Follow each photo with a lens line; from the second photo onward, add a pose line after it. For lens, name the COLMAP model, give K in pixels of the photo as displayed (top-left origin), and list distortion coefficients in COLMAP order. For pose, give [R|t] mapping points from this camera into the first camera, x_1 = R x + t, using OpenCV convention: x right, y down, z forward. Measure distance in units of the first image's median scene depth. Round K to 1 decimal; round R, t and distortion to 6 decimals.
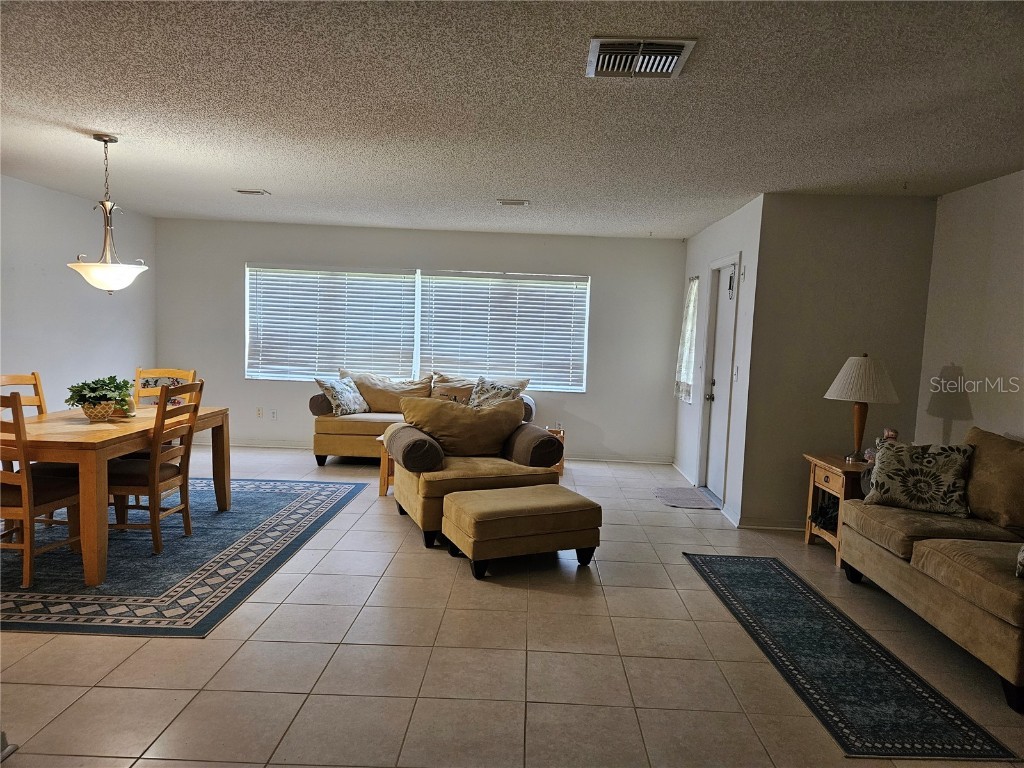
lens RADIAL K [[681.7, 0, 514.2], [0, 681.7, 402.4], [0, 0, 1]] dist [0.077303, -0.063212]
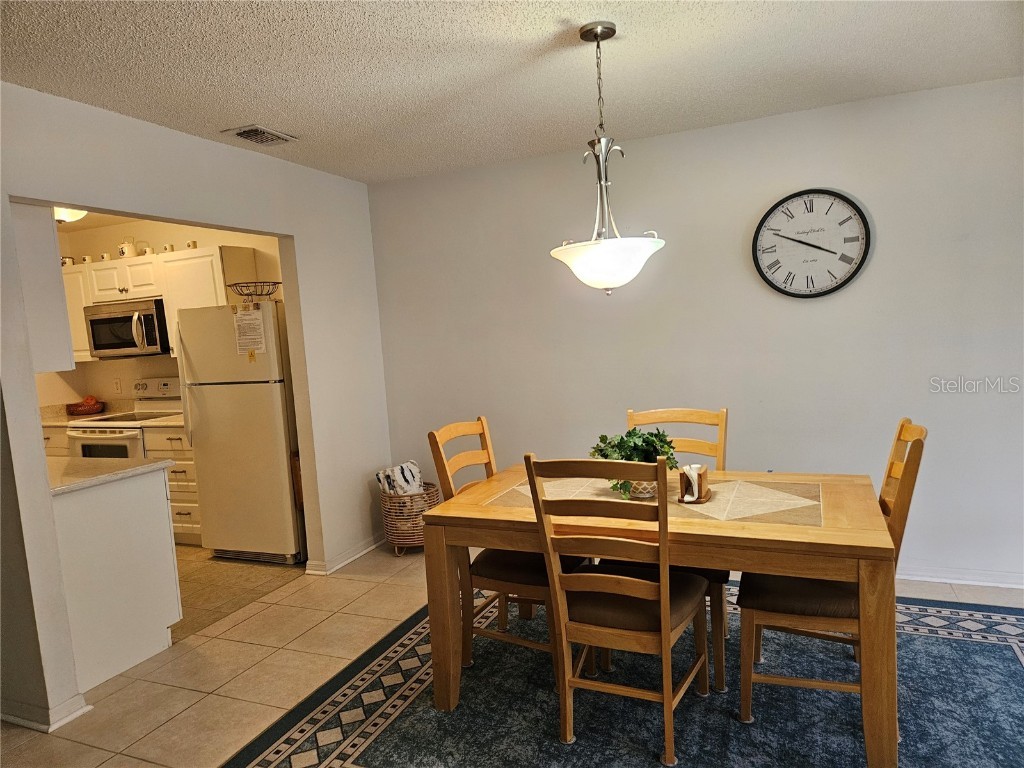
lens RADIAL K [[684.4, 0, 503.8], [0, 684.4, 393.2], [0, 0, 1]] dist [0.074933, -0.063579]
pose [[-0.375782, 0.081897, -0.923082, 0.016108], [-0.059045, 0.991947, 0.112044, -0.141328], [0.924825, 0.096608, -0.367921, 1.234341]]
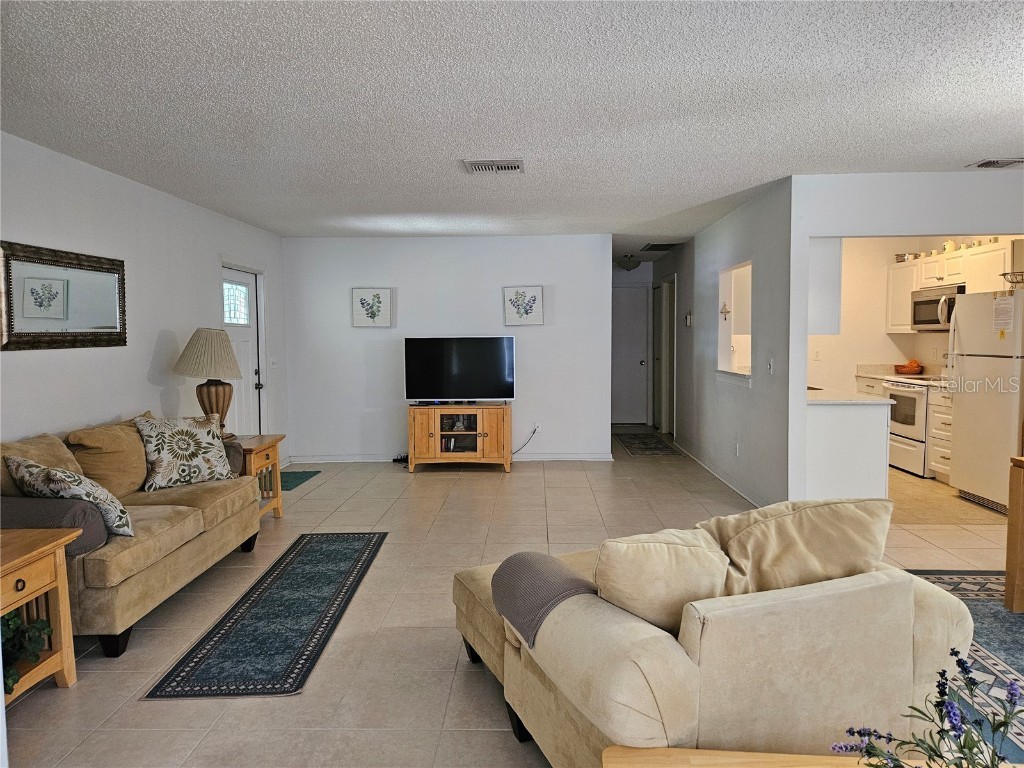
lens RADIAL K [[681.7, 0, 514.2], [0, 681.7, 402.4], [0, 0, 1]] dist [0.077303, -0.063212]
pose [[-0.999667, -0.025791, -0.000122, 0.075715], [-0.025213, 0.976242, 0.215209, -0.188755], [-0.005431, 0.215141, -0.976568, 1.779466]]
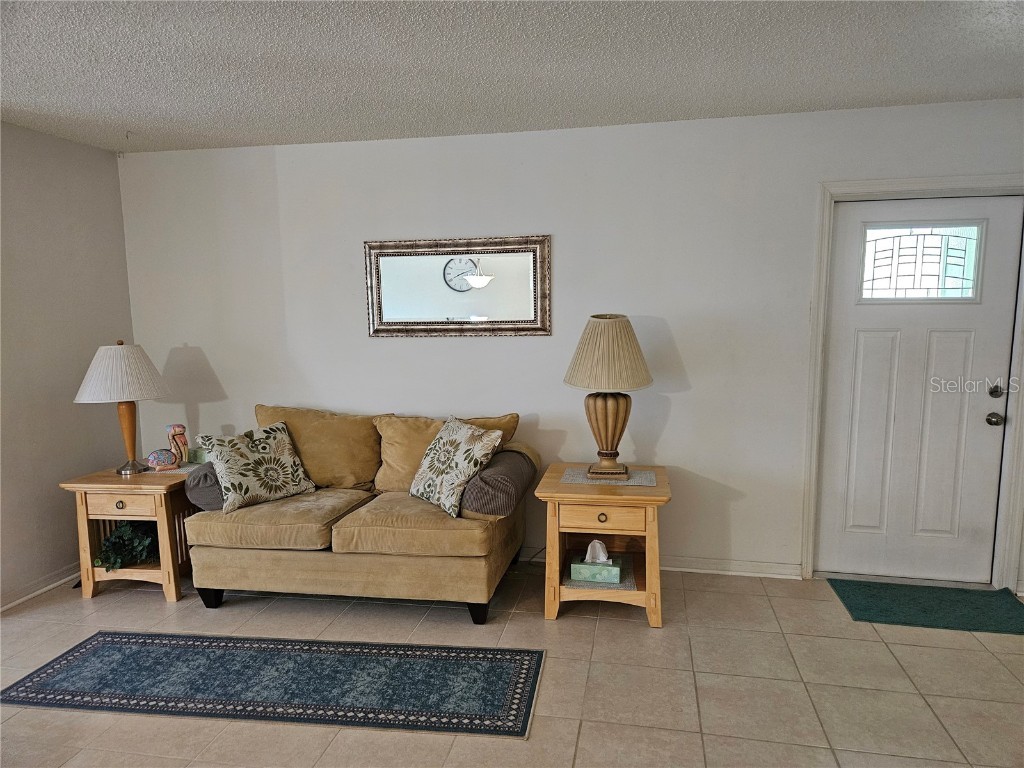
lens RADIAL K [[681.7, 0, 514.2], [0, 681.7, 402.4], [0, 0, 1]] dist [0.077303, -0.063212]
pose [[0.163500, -0.167698, 0.972186, -0.252366], [0.129976, 0.980518, 0.147276, -0.069795], [-0.977944, 0.102281, 0.182112, 0.487485]]
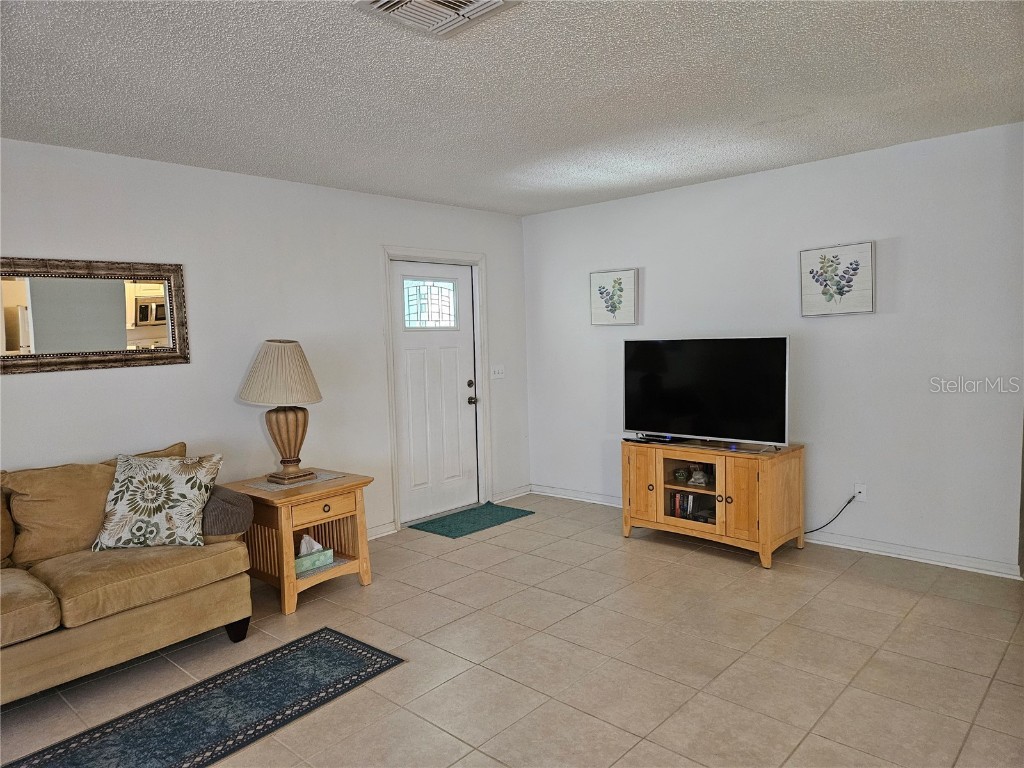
lens RADIAL K [[681.7, 0, 514.2], [0, 681.7, 402.4], [0, 0, 1]] dist [0.077303, -0.063212]
pose [[-0.753932, -0.077899, 0.652318, -0.289495], [0.084169, 0.973308, 0.213512, -0.132824], [-0.651539, 0.215878, -0.727251, 1.049349]]
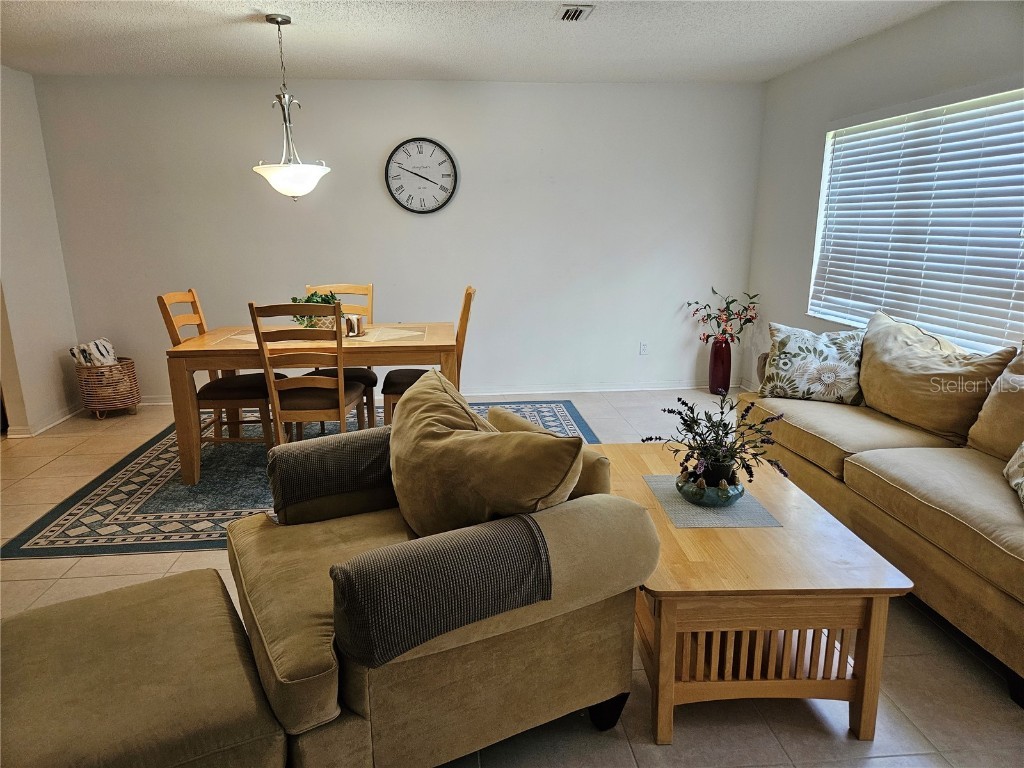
lens RADIAL K [[684.4, 0, 503.8], [0, 684.4, 393.2], [0, 0, 1]] dist [0.074933, -0.063579]
pose [[0.117457, 0.203473, -0.972010, 0.432433], [-0.098697, 0.976331, 0.192451, -0.117949], [0.988161, 0.073330, 0.134759, 1.261243]]
